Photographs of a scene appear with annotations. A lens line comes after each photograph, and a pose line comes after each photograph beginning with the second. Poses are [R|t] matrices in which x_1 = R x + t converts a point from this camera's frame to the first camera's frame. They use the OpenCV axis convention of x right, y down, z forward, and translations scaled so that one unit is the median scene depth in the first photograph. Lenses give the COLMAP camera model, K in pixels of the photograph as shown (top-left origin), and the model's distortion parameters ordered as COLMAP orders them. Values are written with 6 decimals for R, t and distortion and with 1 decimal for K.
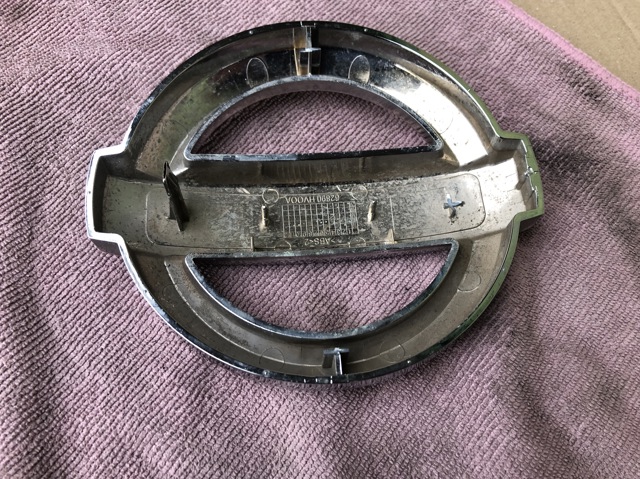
lens RADIAL K [[524.0, 0, 318.9], [0, 524.0, 235.2], [0, 0, 1]] dist [-0.000628, 0.003912]
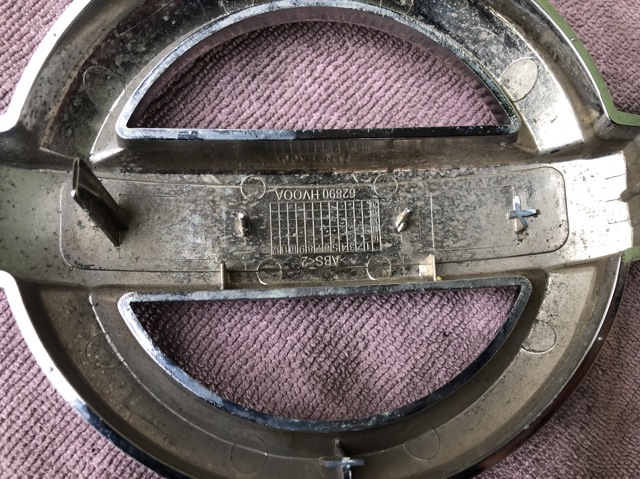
lens RADIAL K [[557.5, 0, 322.7], [0, 557.5, 243.6], [0, 0, 1]] dist [-0.025923, 0.019672]
pose [[0.998698, 0.041279, 0.029989, -0.023036], [-0.046789, 0.975356, 0.215620, -0.167282], [-0.020349, -0.216743, 0.976017, 0.302845]]
